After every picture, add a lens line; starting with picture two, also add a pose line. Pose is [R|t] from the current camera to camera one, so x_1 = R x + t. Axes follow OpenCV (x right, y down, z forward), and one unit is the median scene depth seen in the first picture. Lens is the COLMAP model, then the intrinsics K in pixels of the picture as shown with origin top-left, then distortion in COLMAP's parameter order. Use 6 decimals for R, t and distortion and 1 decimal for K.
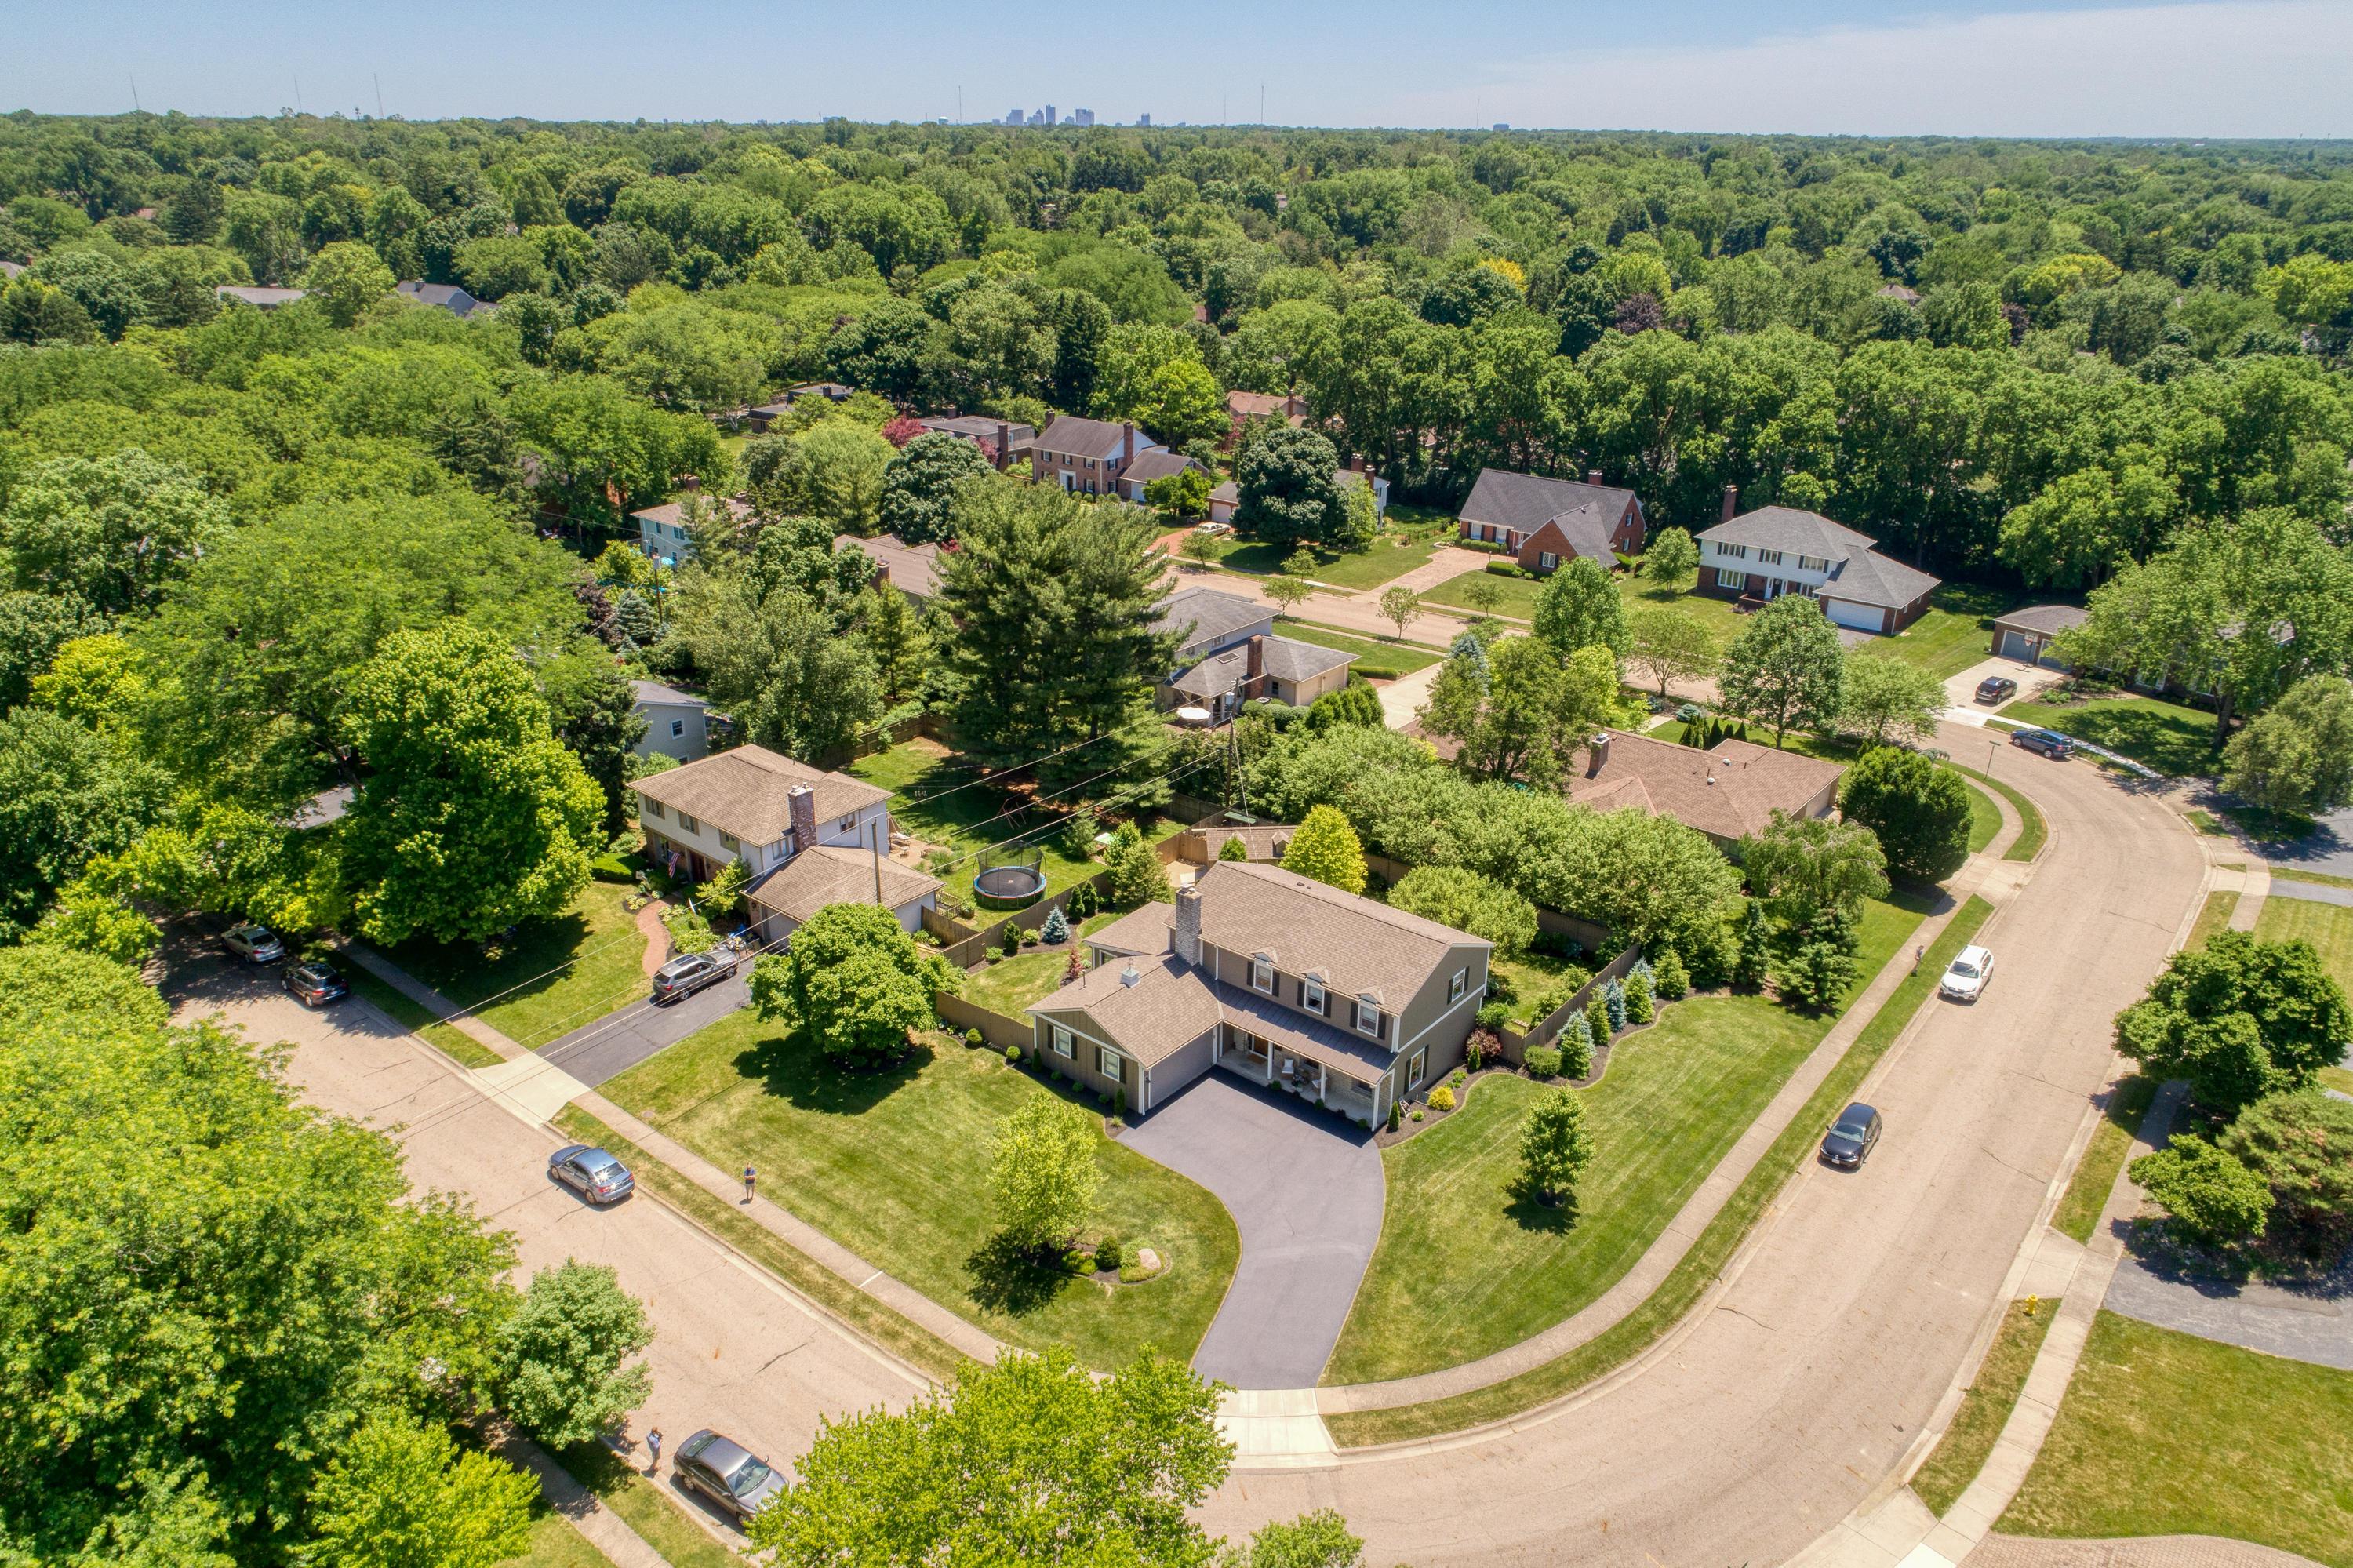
lens RADIAL K [[1587.5, 0, 1168.3], [0, 1587.5, 779.7], [0, 0, 1]] dist [-0.003082, 0.010162]
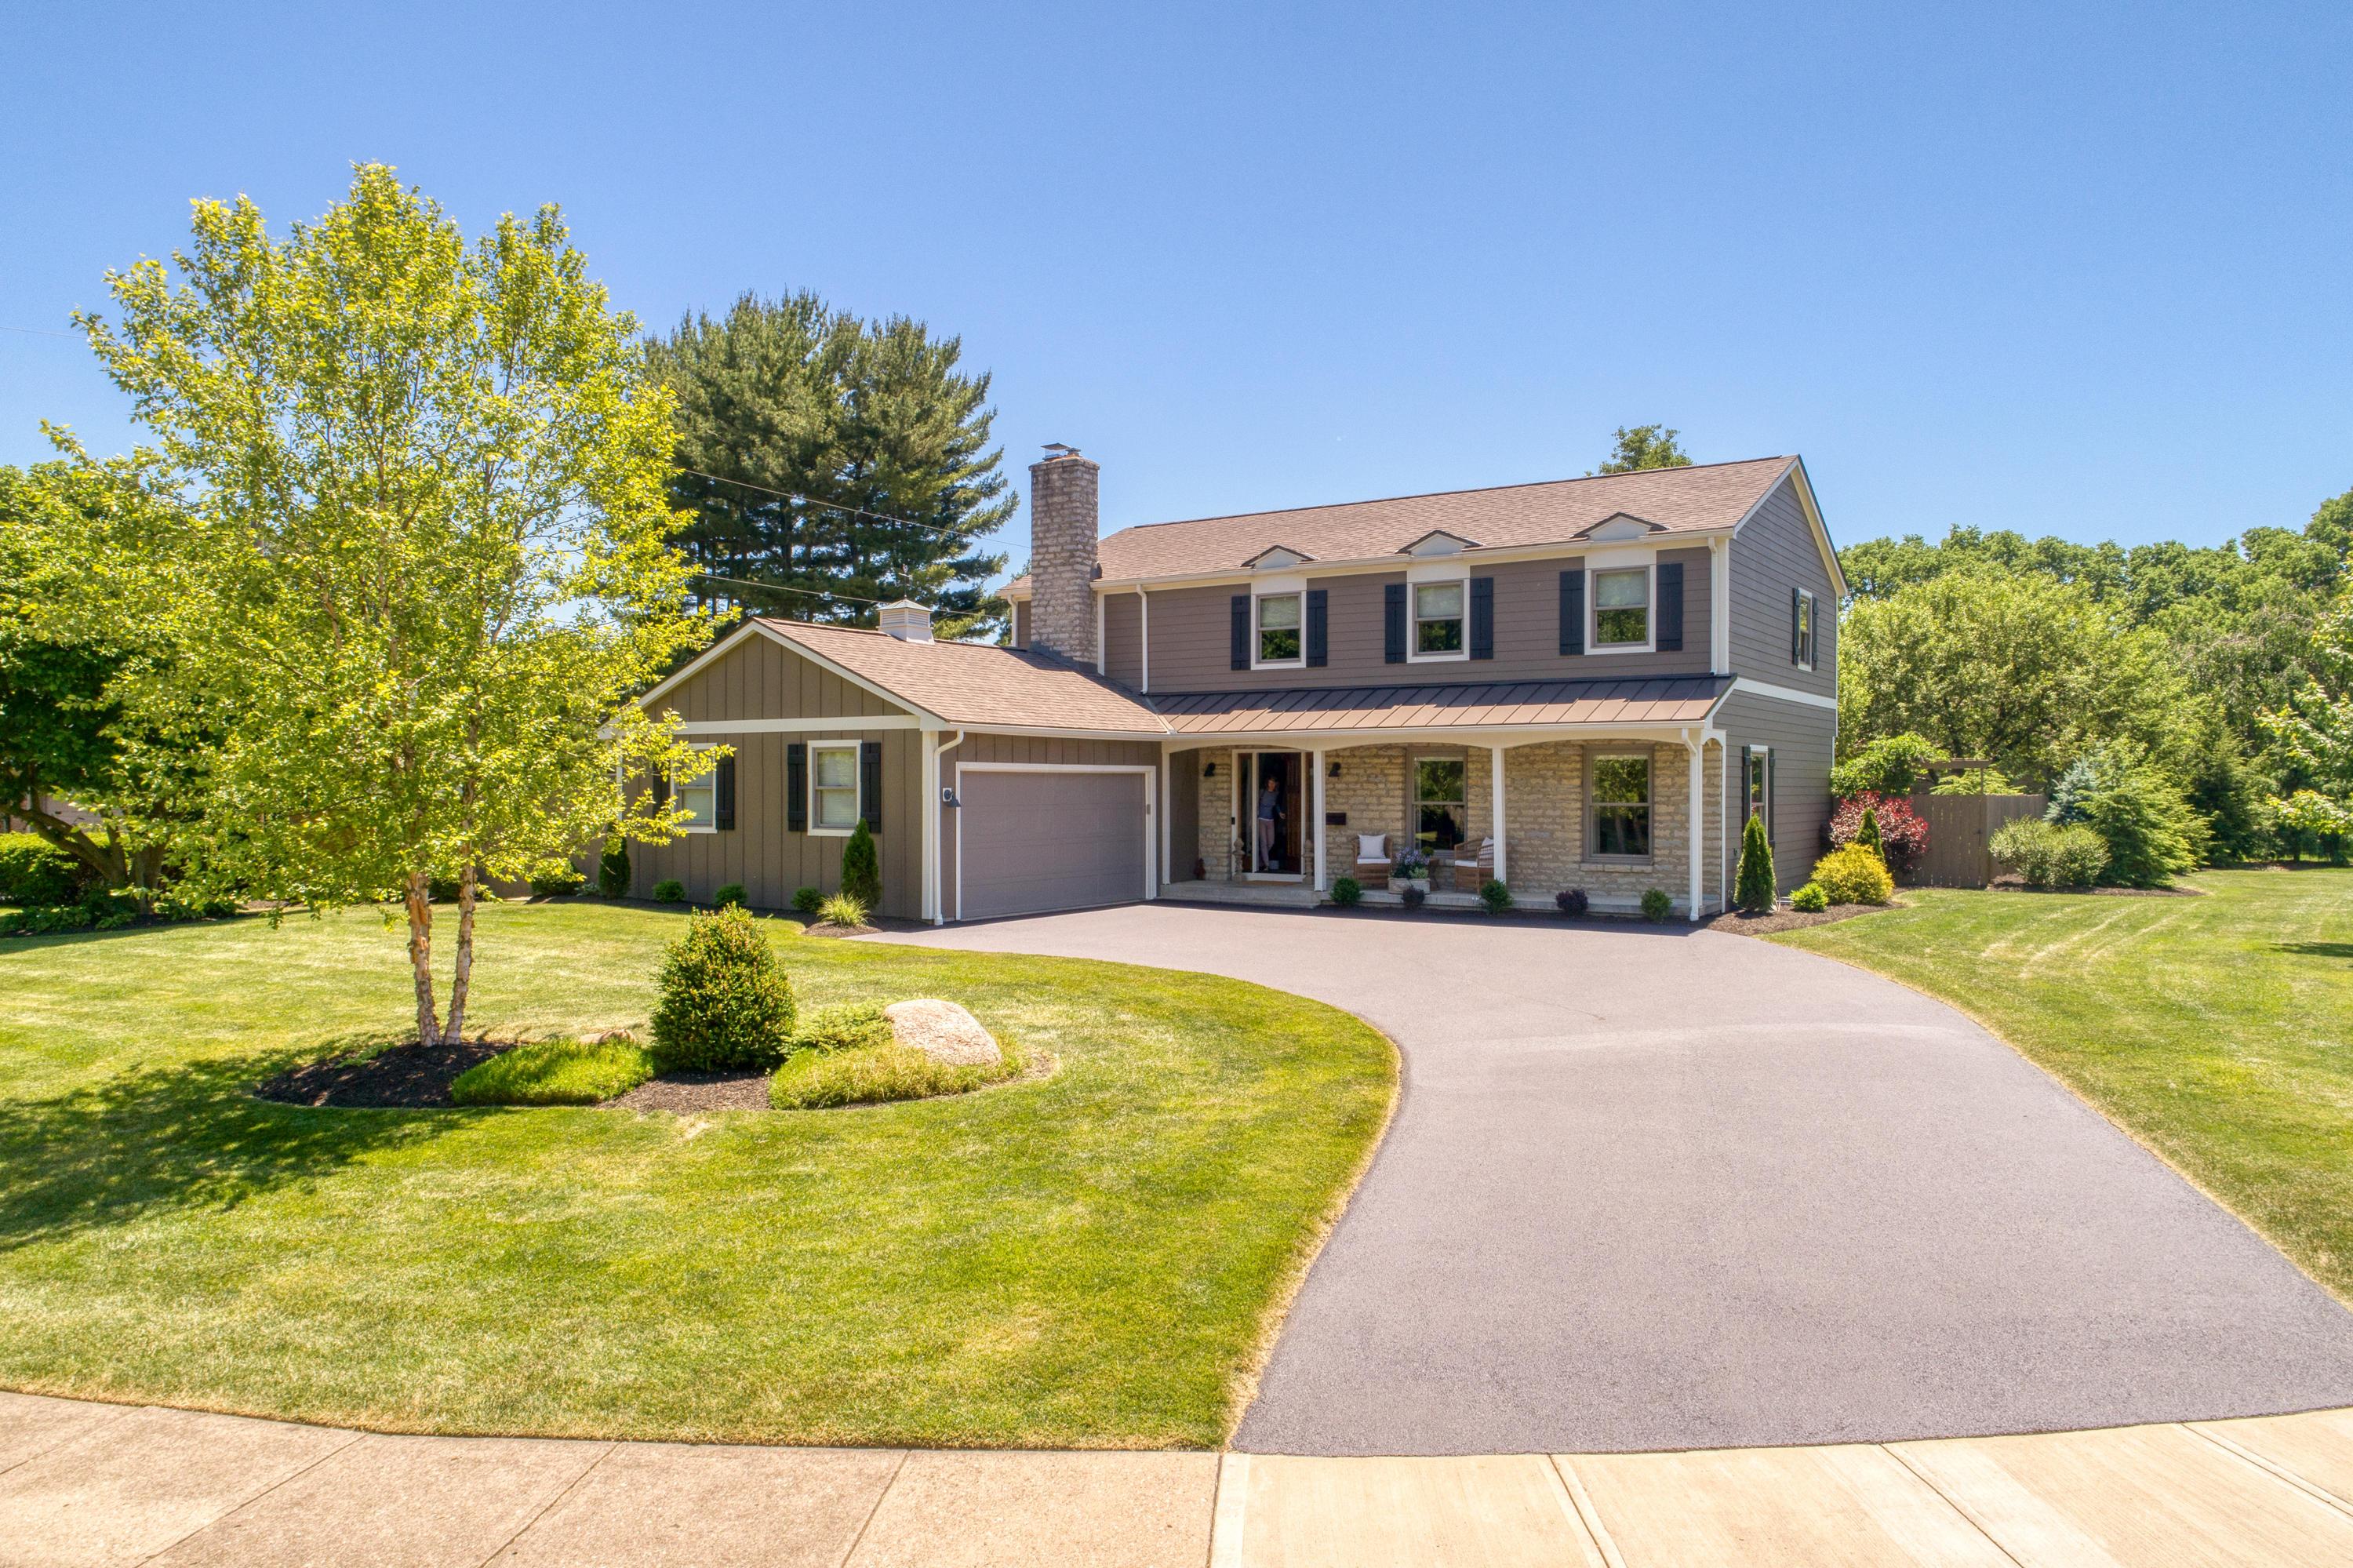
lens RADIAL K [[1587.5, 0, 1168.3], [0, 1587.5, 779.7], [0, 0, 1]] dist [-0.003082, 0.010162]
pose [[0.994463, -0.005529, 0.104938, -0.002782], [0.045344, 0.923439, -0.381058, 0.258641], [-0.094796, 0.383707, 0.918577, 0.604074]]
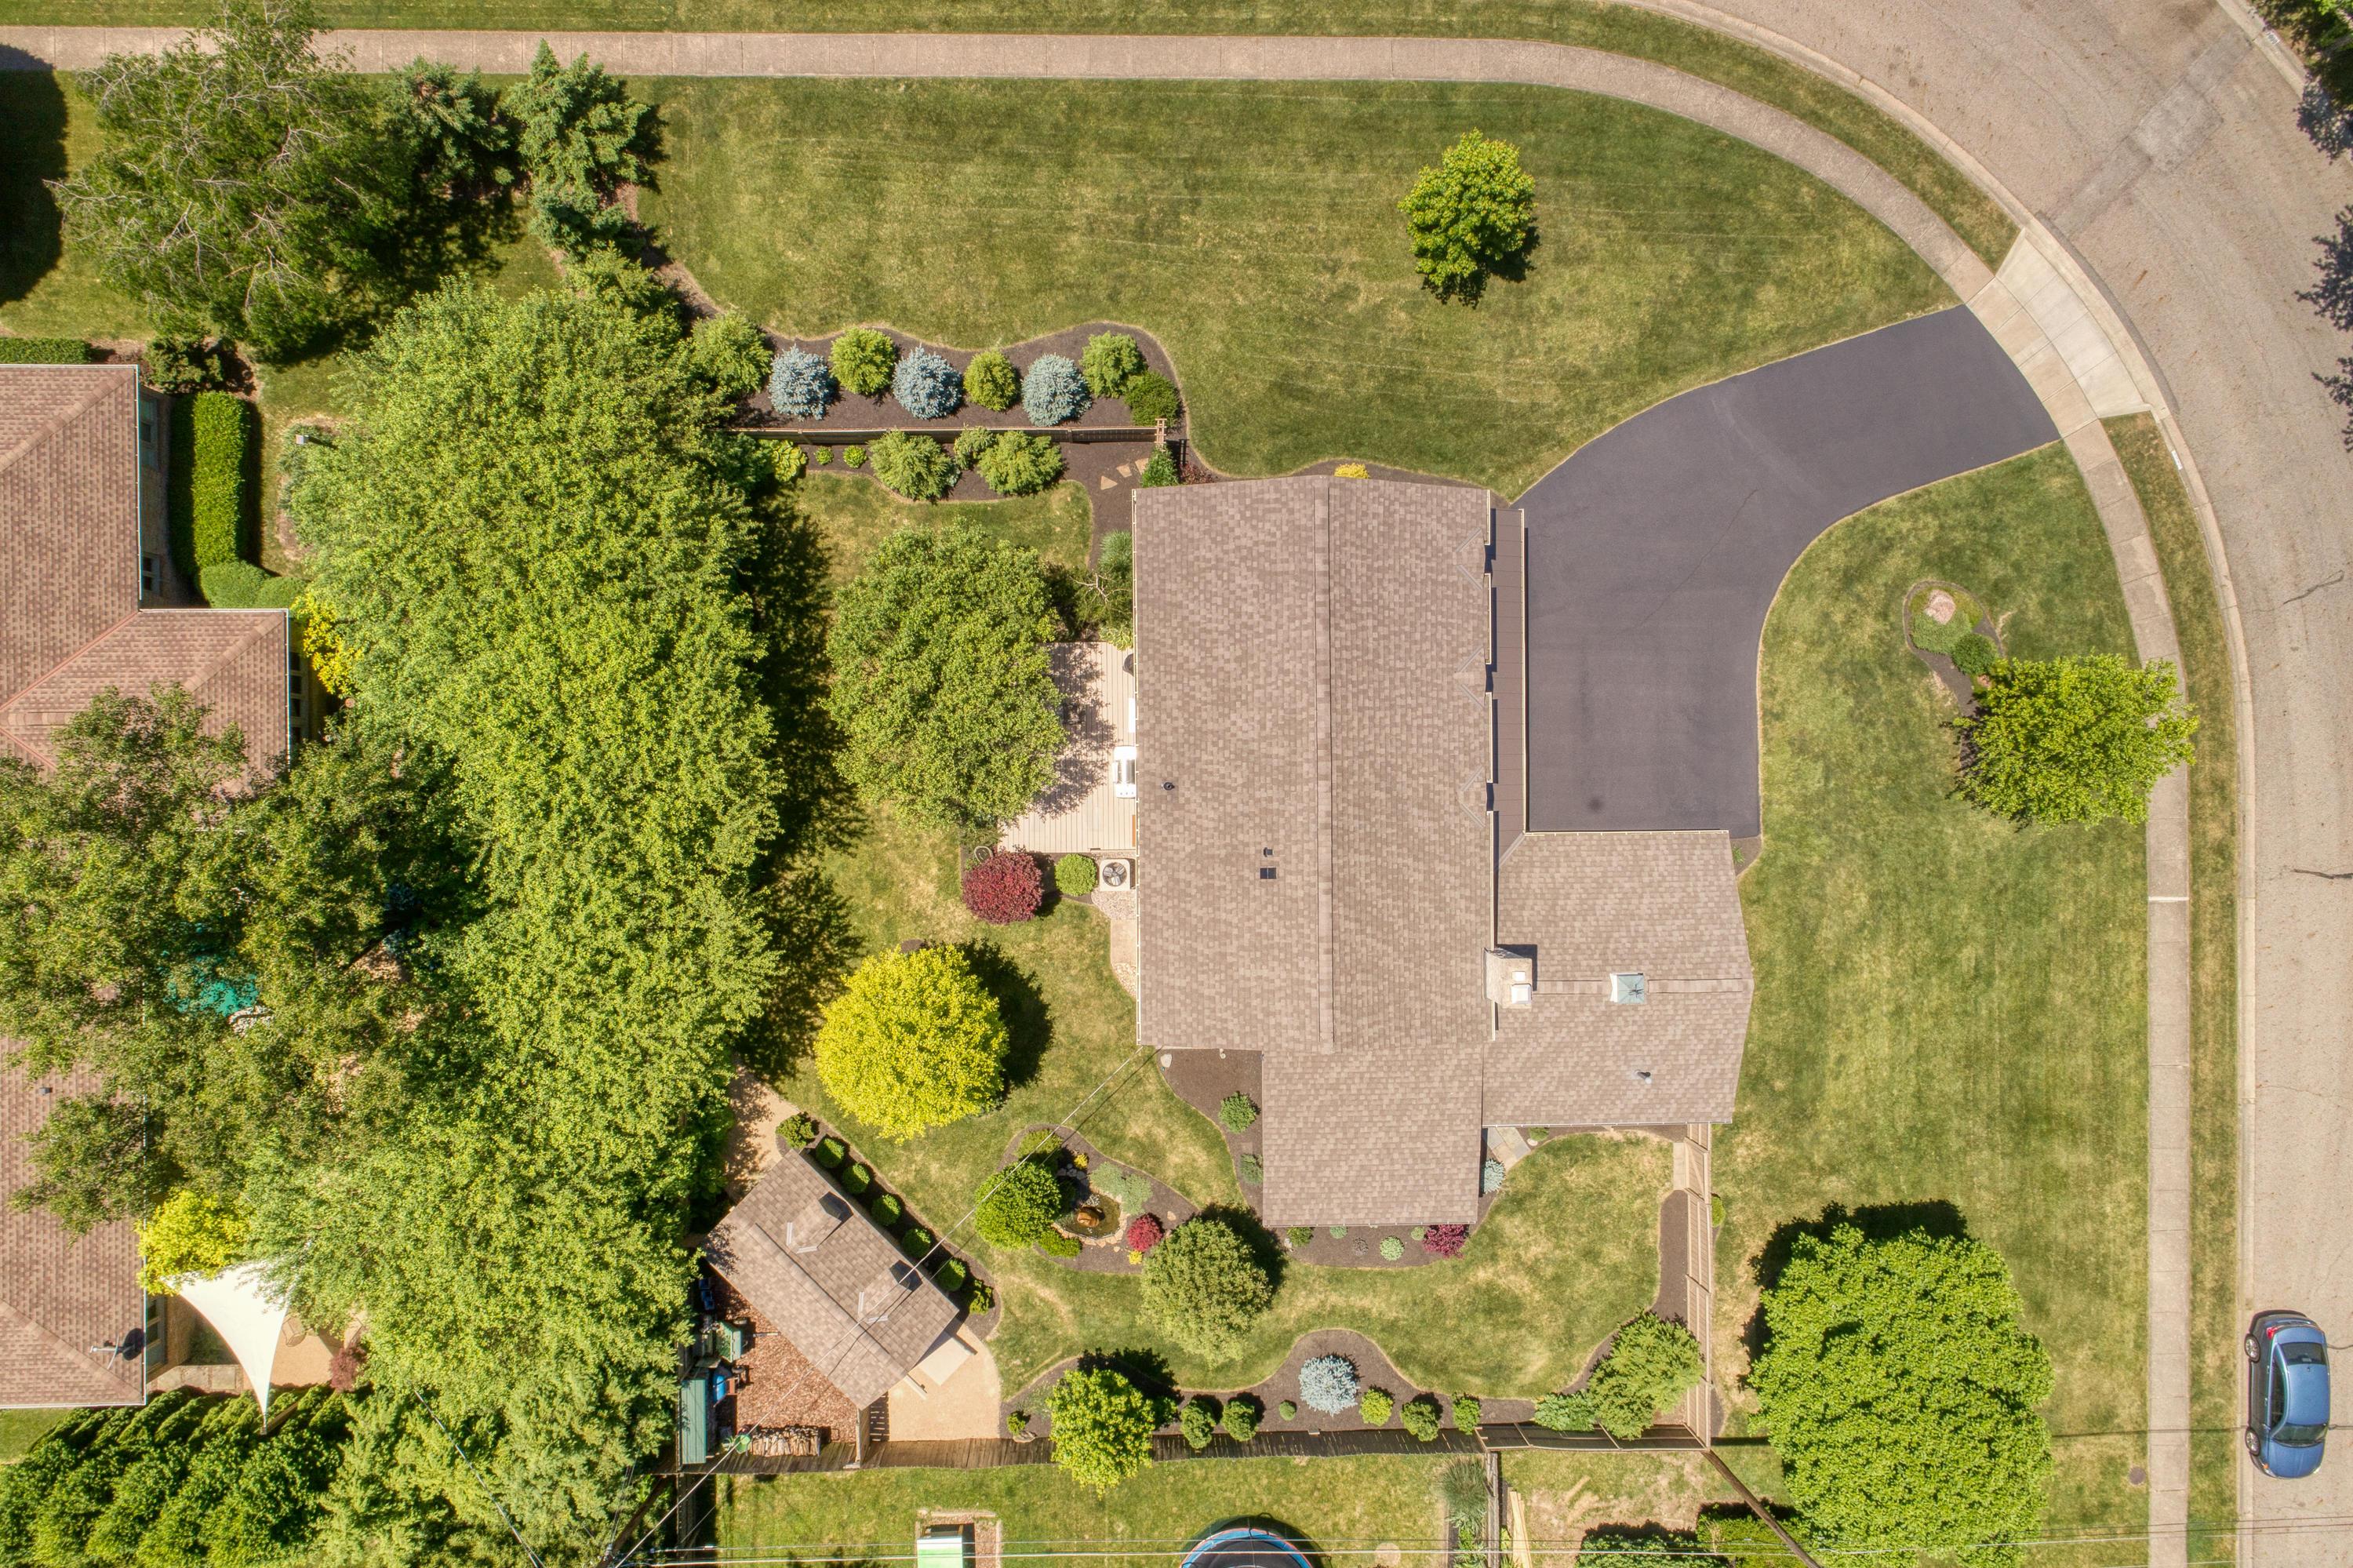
lens RADIAL K [[1587.5, 0, 1168.3], [0, 1587.5, 779.7], [0, 0, 1]] dist [-0.003082, 0.010162]
pose [[-0.645949, -0.762313, -0.040350, 0.135802], [0.247610, -0.259226, 0.933537, -0.352115], [-0.722107, 0.593027, 0.356203, 0.777969]]
